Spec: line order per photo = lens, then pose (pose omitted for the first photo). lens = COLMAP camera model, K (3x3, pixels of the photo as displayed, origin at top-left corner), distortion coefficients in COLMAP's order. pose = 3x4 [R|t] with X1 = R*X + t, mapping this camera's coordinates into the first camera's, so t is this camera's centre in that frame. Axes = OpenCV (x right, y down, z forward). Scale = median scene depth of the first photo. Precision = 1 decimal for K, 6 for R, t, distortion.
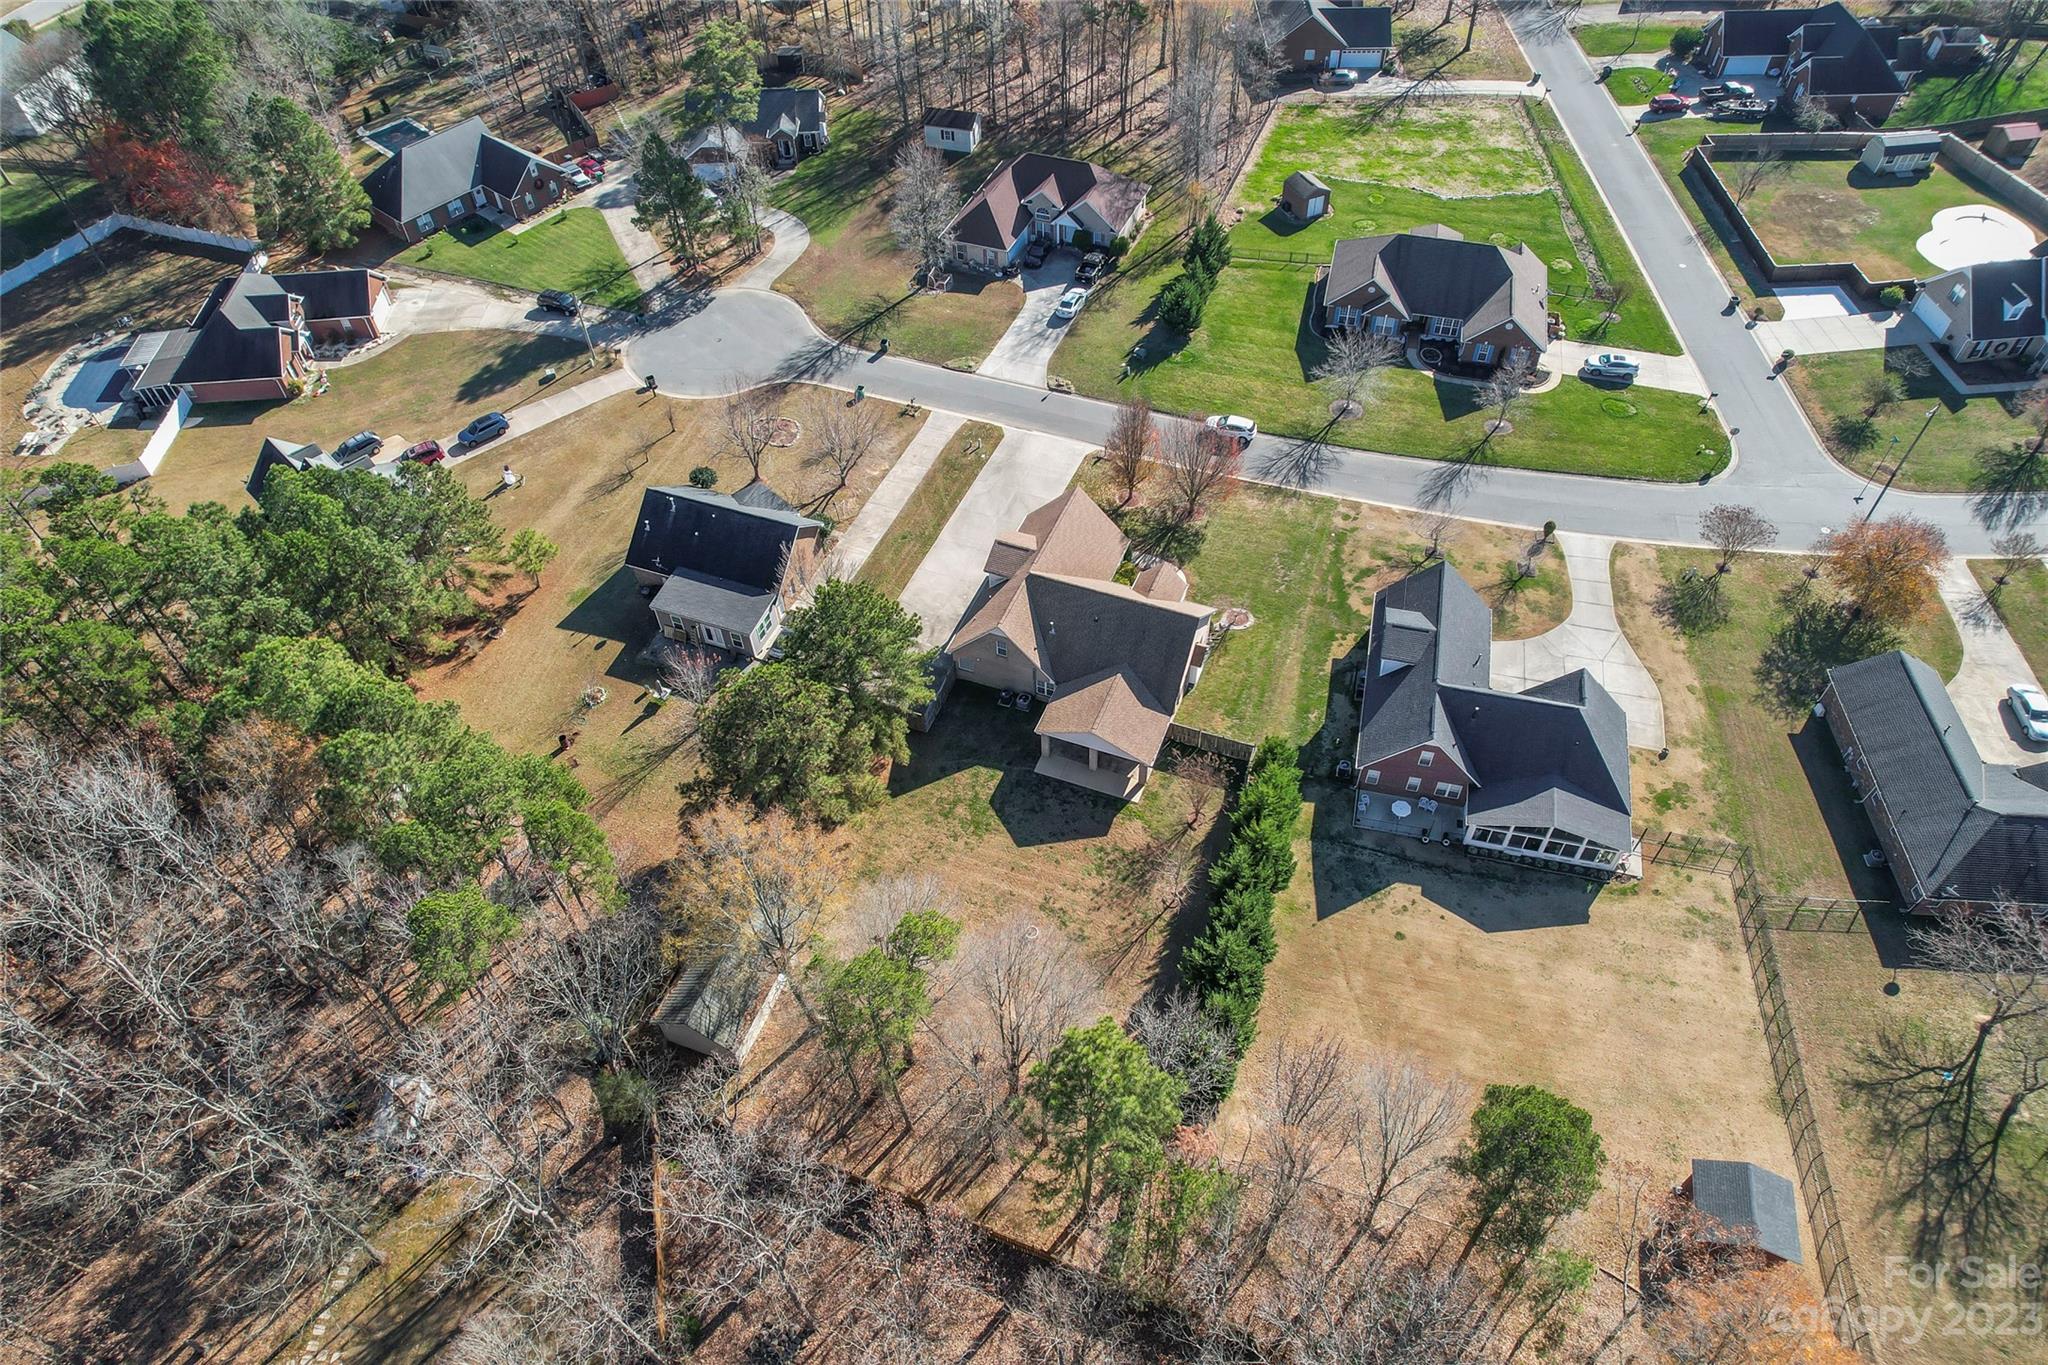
lens RADIAL K [[1299.9, 0, 1026.1], [0, 1299.9, 715.3], [0, 0, 1]] dist [-0.079104, 0.069722]
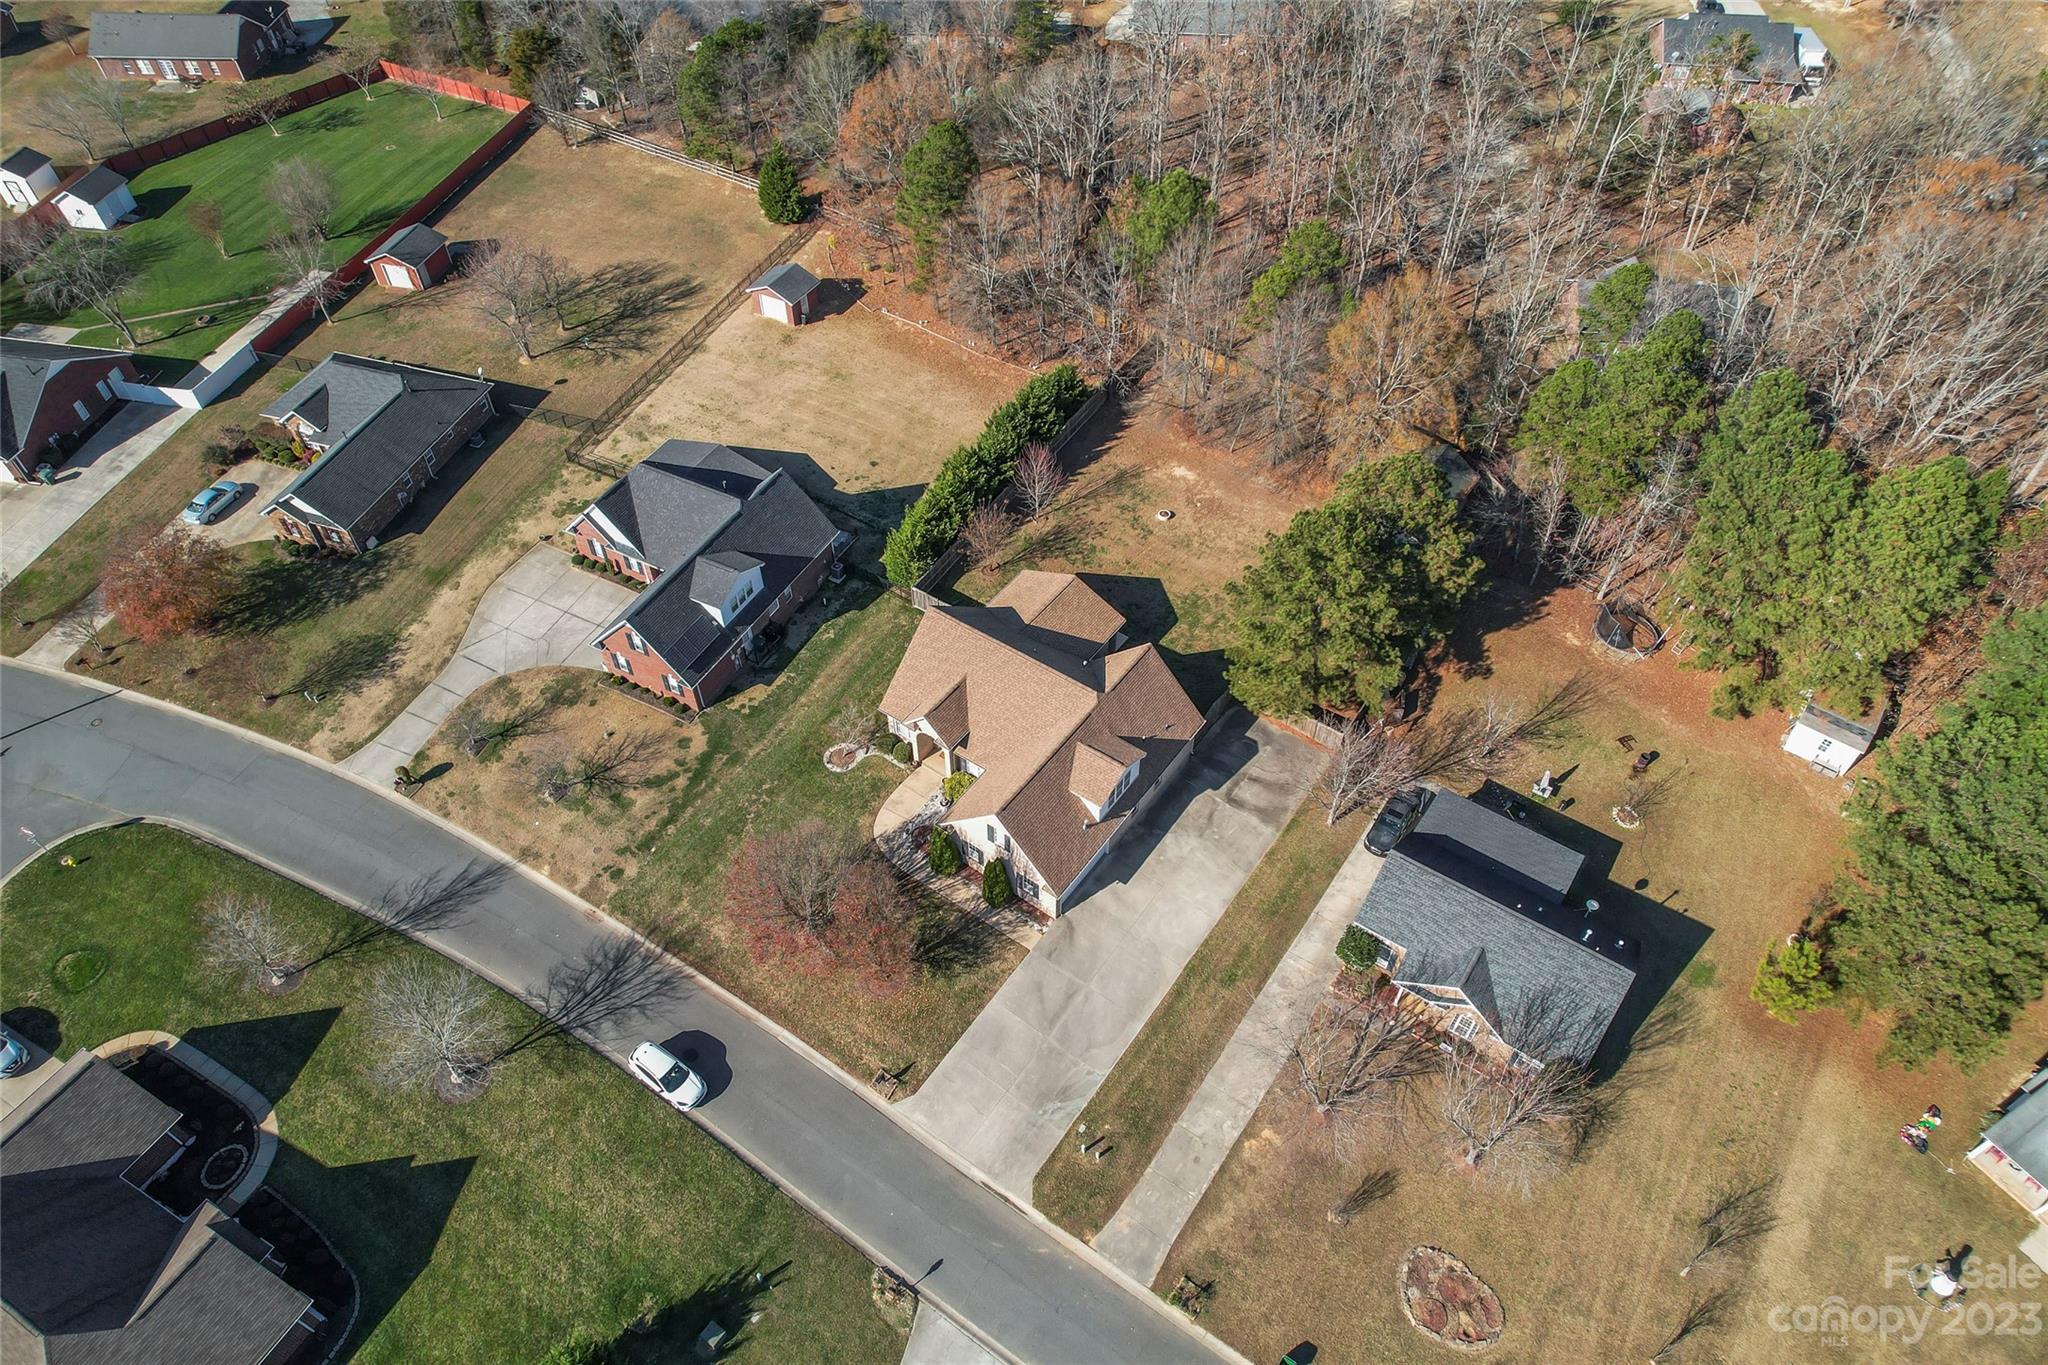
lens RADIAL K [[1299.9, 0, 1026.1], [0, 1299.9, 715.3], [0, 0, 1]] dist [-0.079104, 0.069722]
pose [[-0.970593, -0.161257, 0.178732, -0.081502], [0.201862, -0.140703, 0.969254, -0.733719], [-0.131151, 0.976831, 0.169117, 0.706798]]
